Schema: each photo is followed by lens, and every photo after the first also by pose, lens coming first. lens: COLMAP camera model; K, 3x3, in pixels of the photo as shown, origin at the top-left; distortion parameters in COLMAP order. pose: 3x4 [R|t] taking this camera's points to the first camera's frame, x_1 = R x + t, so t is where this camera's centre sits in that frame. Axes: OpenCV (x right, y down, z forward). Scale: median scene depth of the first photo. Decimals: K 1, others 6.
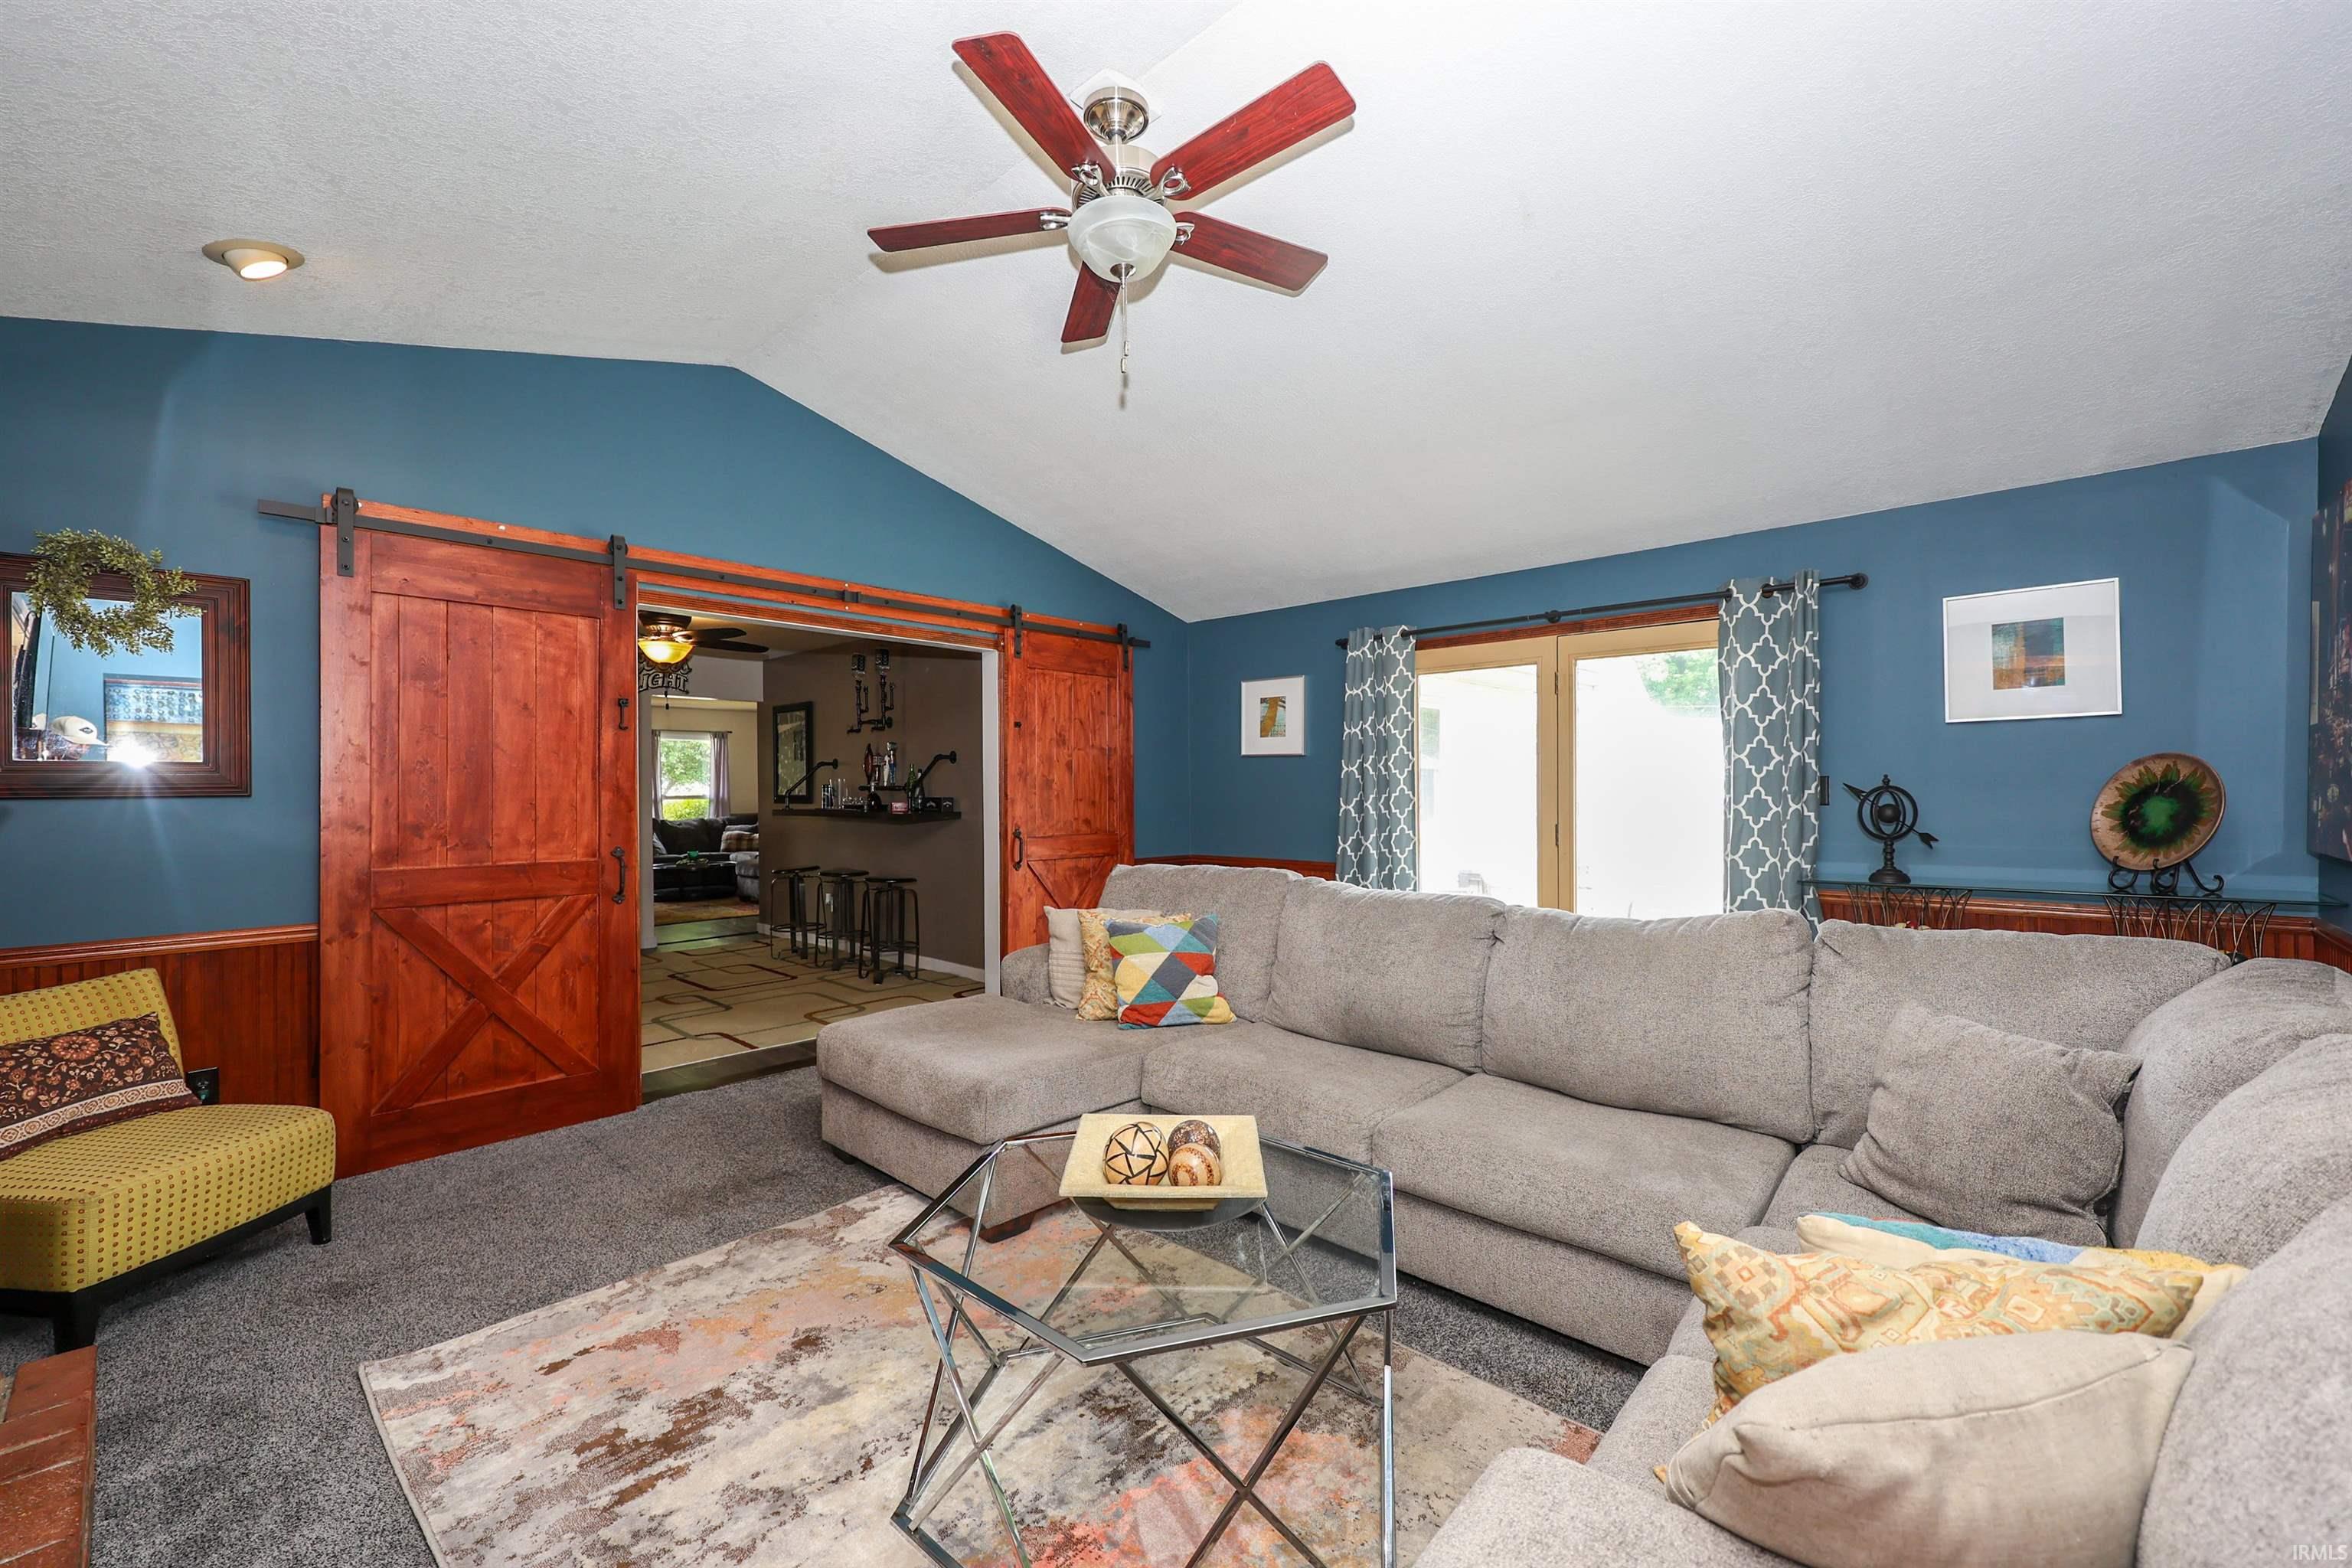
lens RADIAL K [[958.2, 0, 1163.4], [0, 958.2, 781.6], [0, 0, 1]] dist [0.000022, -0.000162]
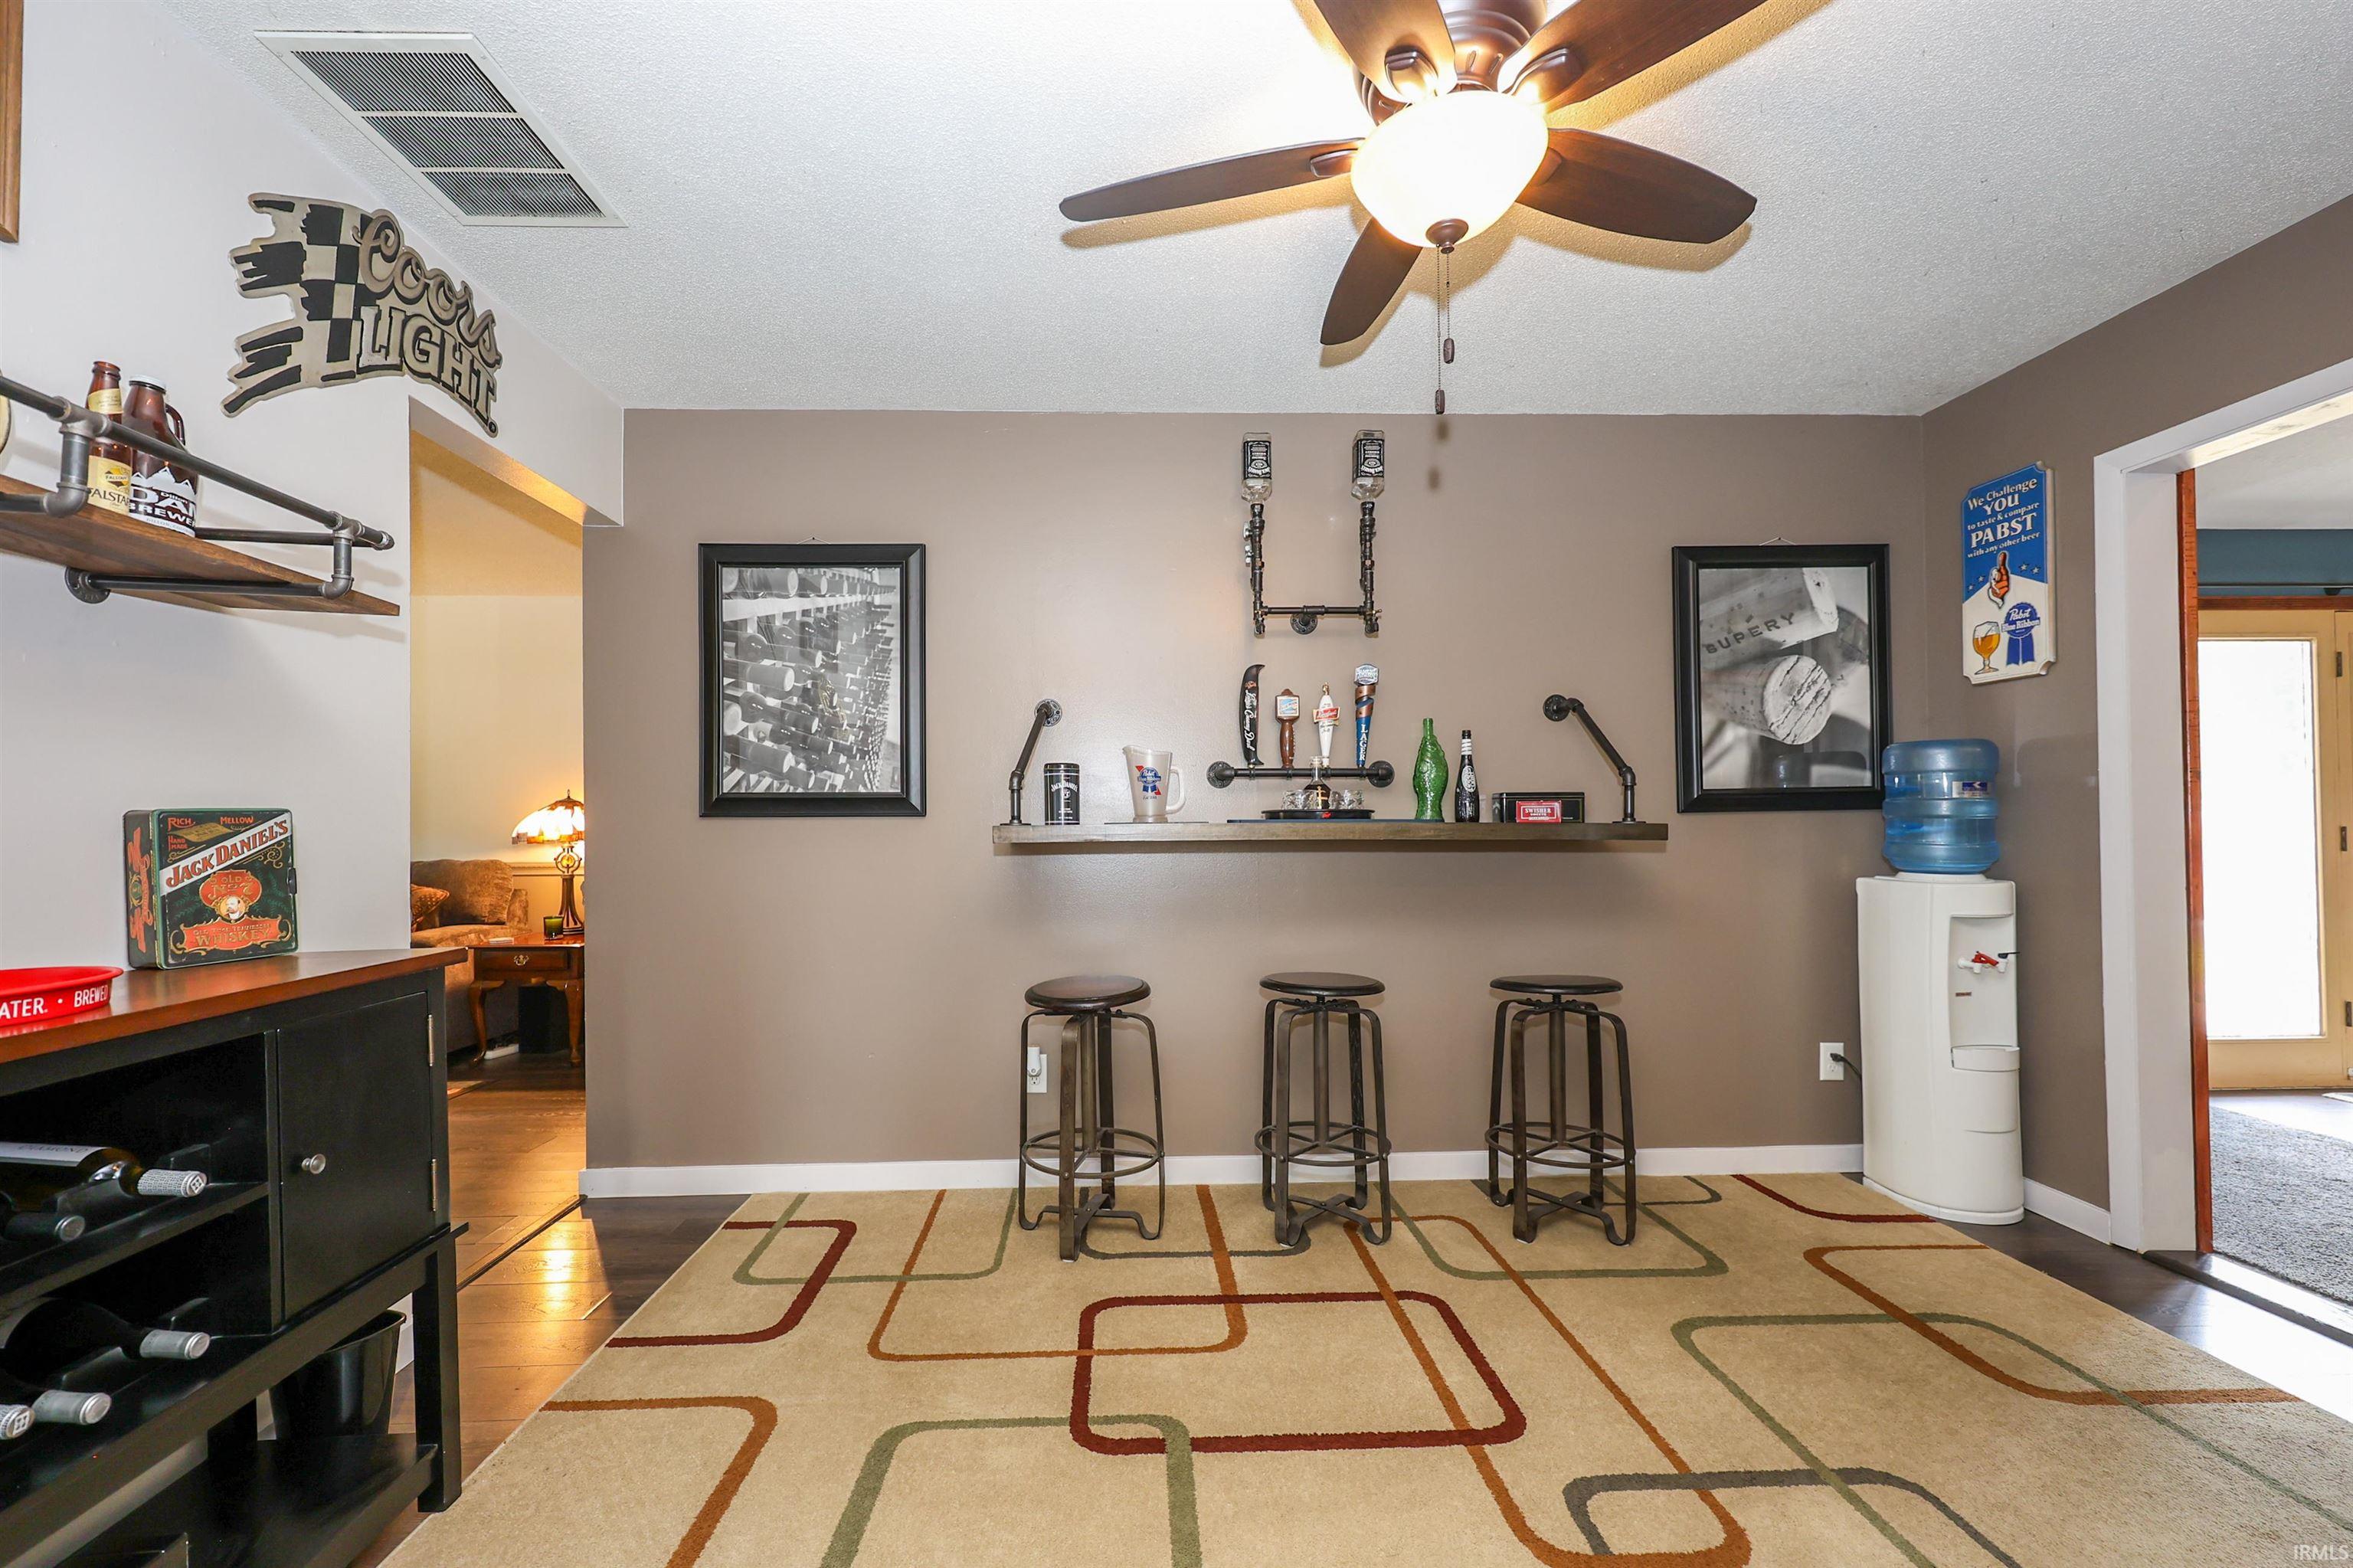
lens RADIAL K [[973.3, 0, 1156.9], [0, 973.3, 822.9], [0, 0, 1]] dist [0.000598, -0.009394]
pose [[0.707463, 0.000432, 0.706750, -0.527346], [-0.000081, 1.000000, -0.000531, 0.023550], [-0.706750, 0.000318, 0.707463, 0.620383]]
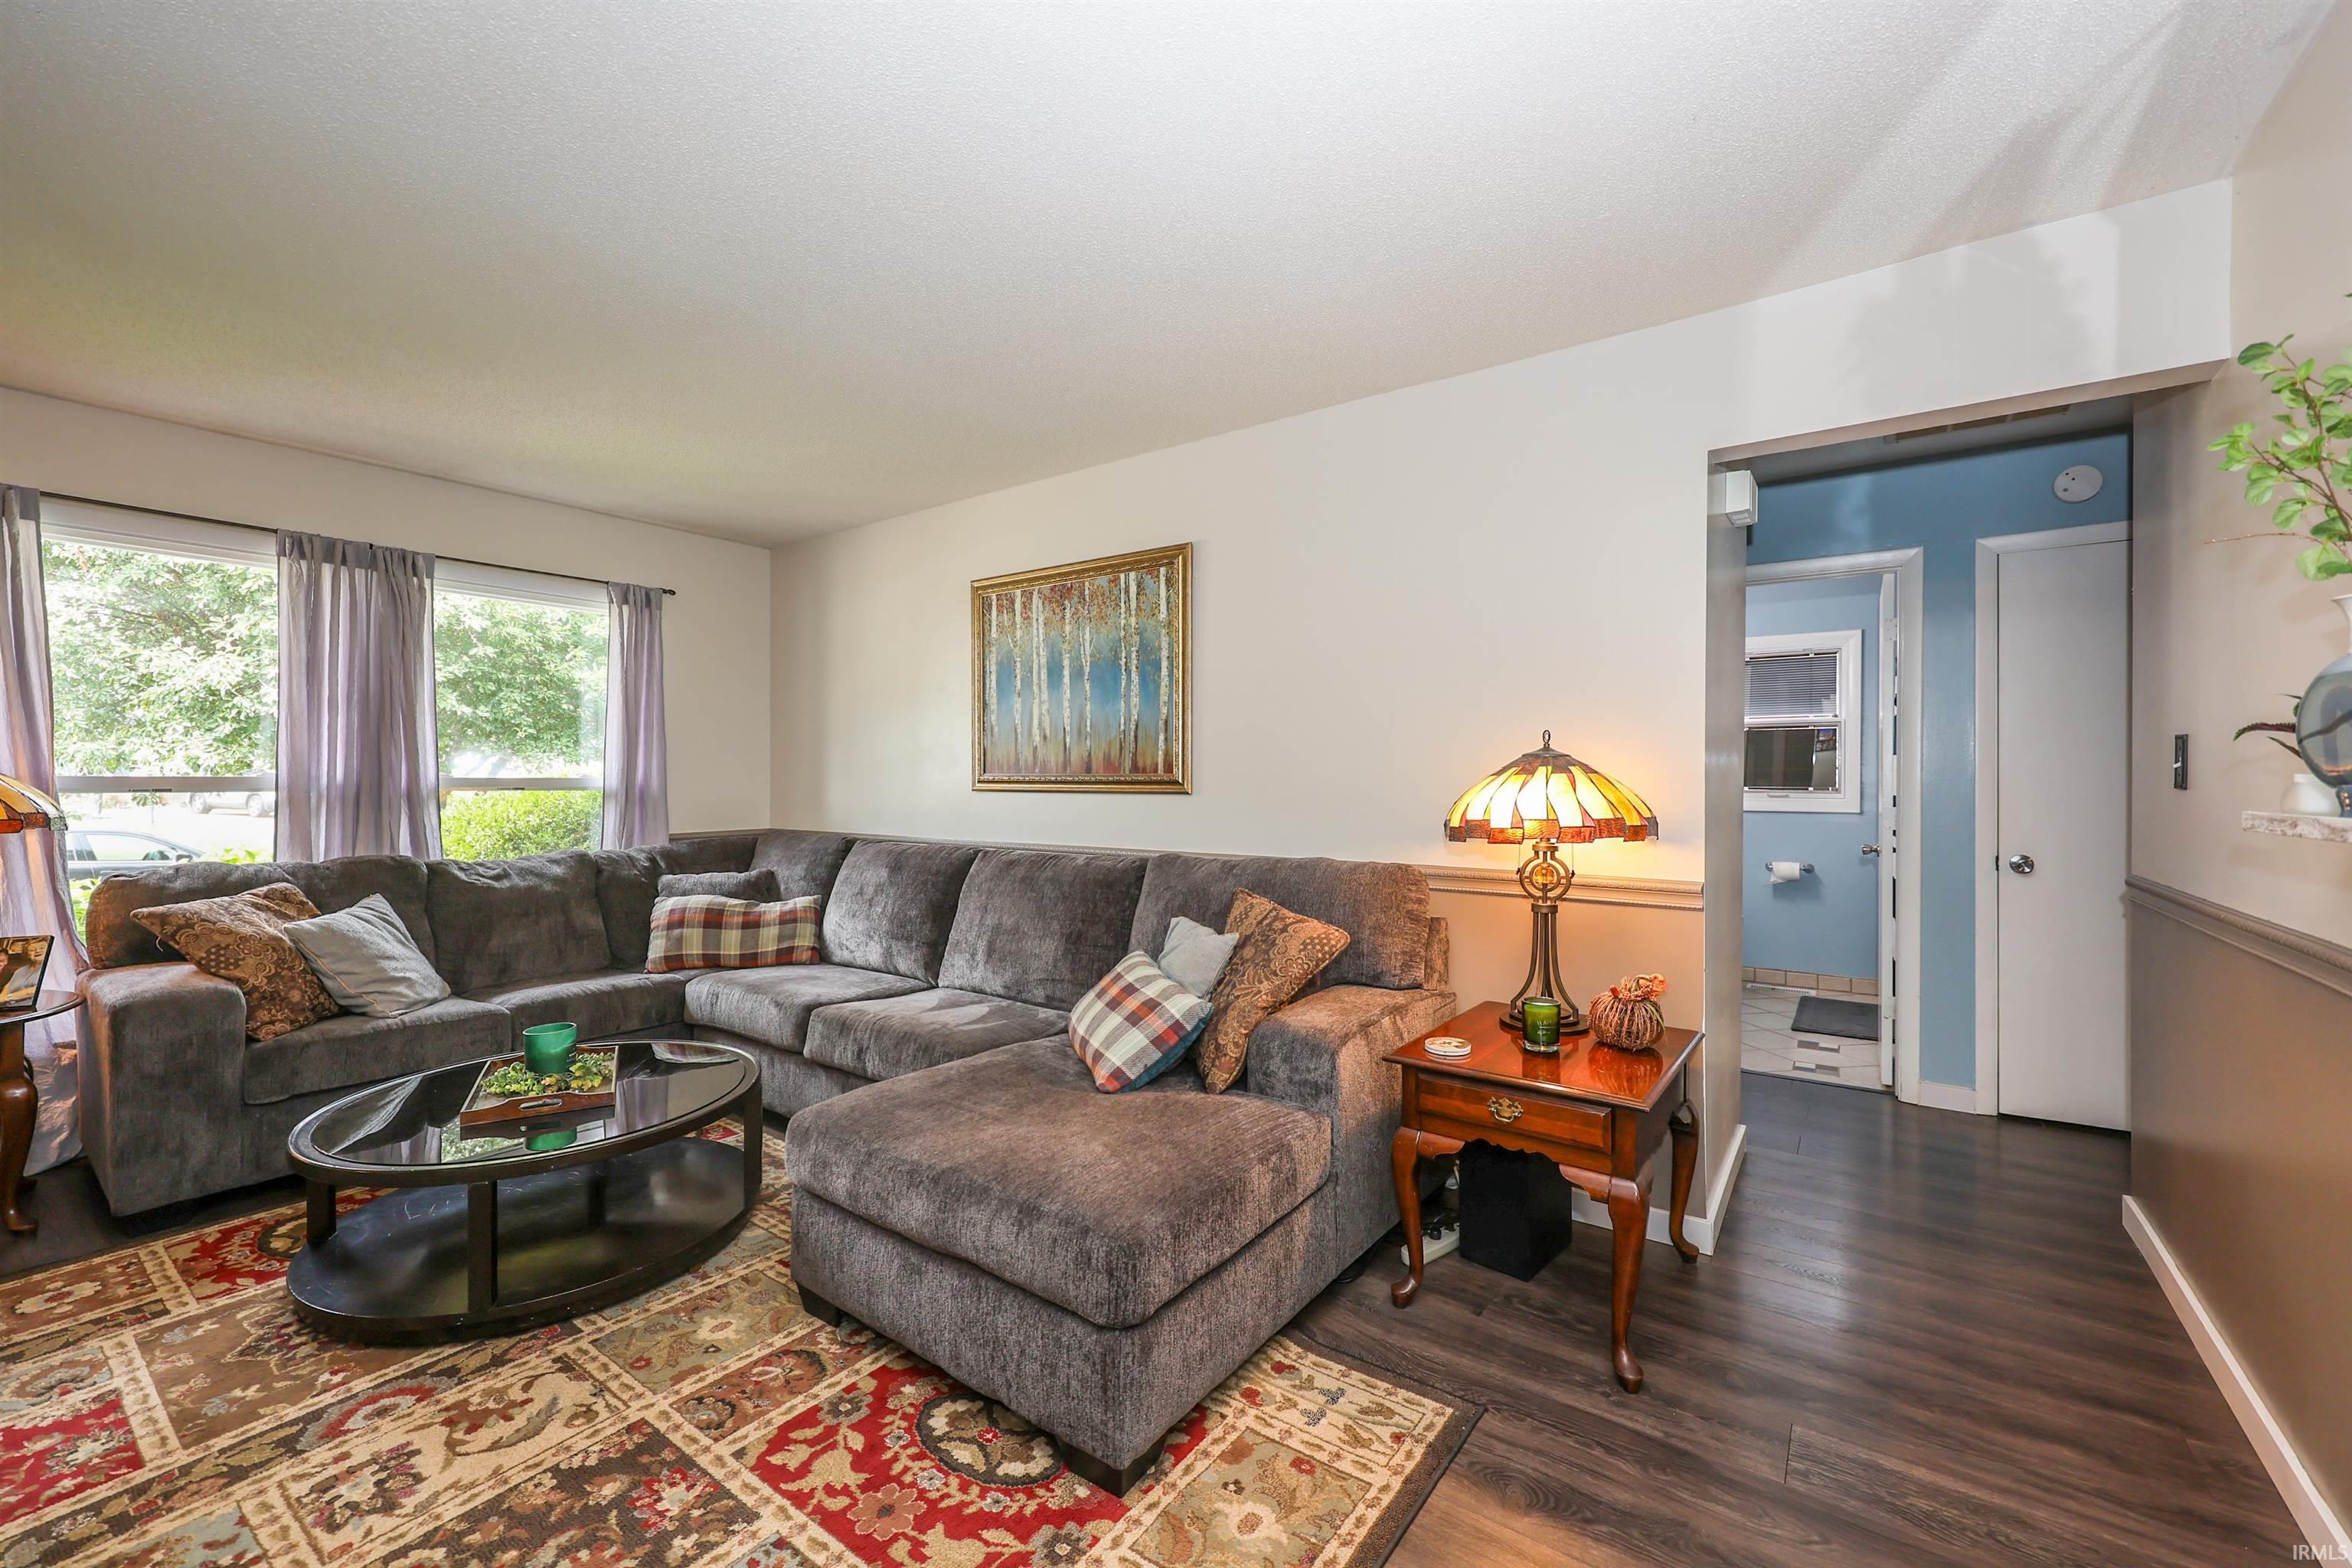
lens RADIAL K [[958.2, 0, 1163.4], [0, 958.2, 781.6], [0, 0, 1]] dist [0.000022, -0.000162]
pose [[0.993438, 0.004580, 0.114283, -0.506815], [-0.005871, 0.999923, 0.010963, 0.016167], [-0.114224, -0.011562, 0.993388, 1.030088]]
